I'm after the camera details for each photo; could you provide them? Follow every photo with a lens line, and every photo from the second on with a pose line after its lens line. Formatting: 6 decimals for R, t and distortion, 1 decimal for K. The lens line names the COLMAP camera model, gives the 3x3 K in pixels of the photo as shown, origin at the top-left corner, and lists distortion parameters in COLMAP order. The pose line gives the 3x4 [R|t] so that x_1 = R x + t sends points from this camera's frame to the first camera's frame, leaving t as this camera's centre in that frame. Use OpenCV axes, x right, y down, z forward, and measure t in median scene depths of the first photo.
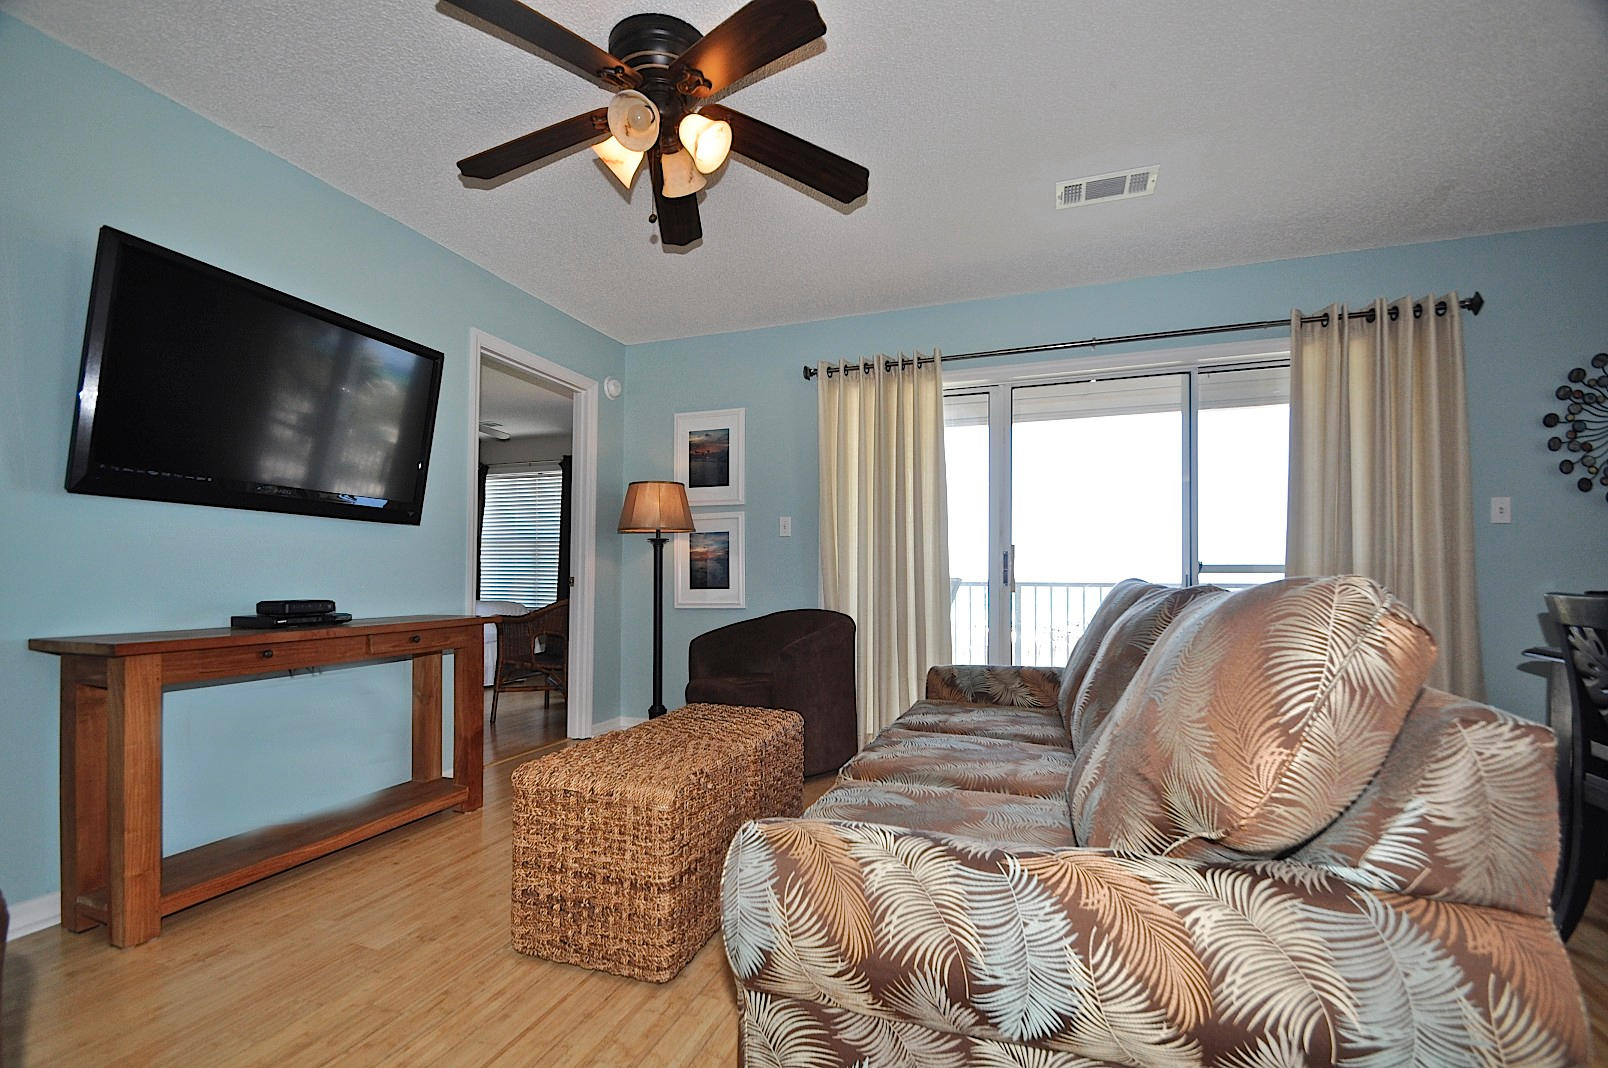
lens RADIAL K [[711.1, 0, 784.9], [0, 711.1, 576.3], [0, 0, 1]] dist [-0.004835, -0.007639]
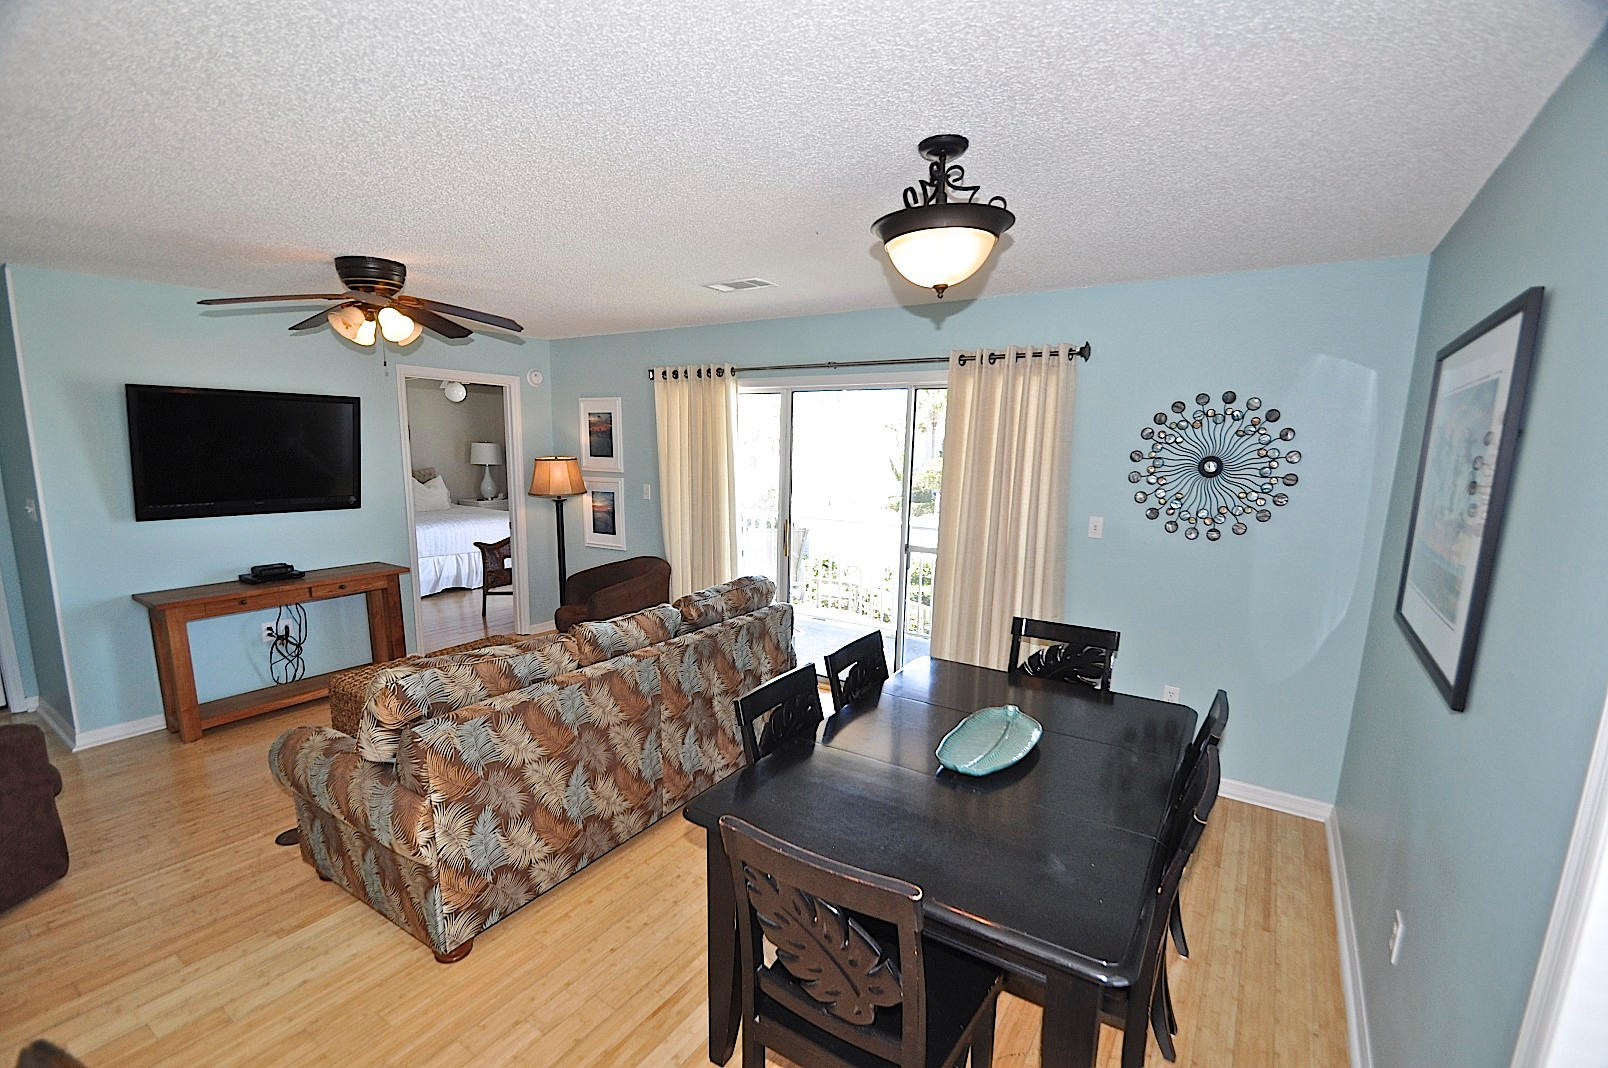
lens RADIAL K [[711.1, 0, 798.6], [0, 711.1, 573.1], [0, 0, 1]] dist [-0.004835, -0.007639]
pose [[0.972097, 0.056366, -0.227707, 0.829795], [-0.011908, 0.981308, 0.192074, -0.253796], [0.234277, -0.184003, 0.954598, -0.315171]]
